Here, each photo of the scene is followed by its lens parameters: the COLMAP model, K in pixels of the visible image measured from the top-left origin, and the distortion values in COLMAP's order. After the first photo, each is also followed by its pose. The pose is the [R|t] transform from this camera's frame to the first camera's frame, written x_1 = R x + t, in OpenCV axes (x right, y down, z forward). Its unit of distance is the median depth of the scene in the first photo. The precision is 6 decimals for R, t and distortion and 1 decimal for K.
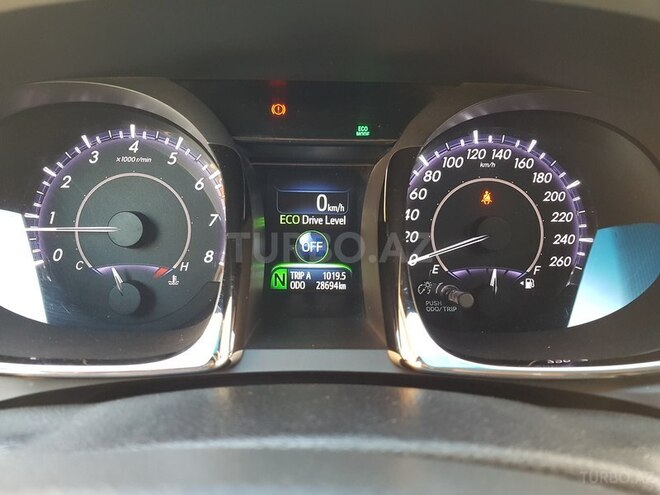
lens RADIAL K [[531.4, 0, 330.0], [0, 531.4, 247.5], [0, 0, 1]] dist [0.073278, -0.139020]
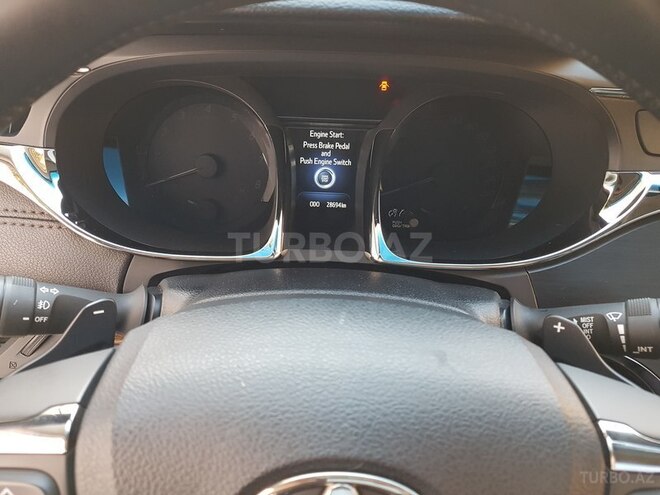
lens RADIAL K [[531.4, 0, 330.0], [0, 531.4, 247.5], [0, 0, 1]] dist [0.073278, -0.139020]
pose [[0.999449, 0.031831, -0.009404, 0.003496], [-0.028920, 0.974189, 0.223872, -0.242335], [0.016287, -0.223477, 0.974573, -0.839070]]
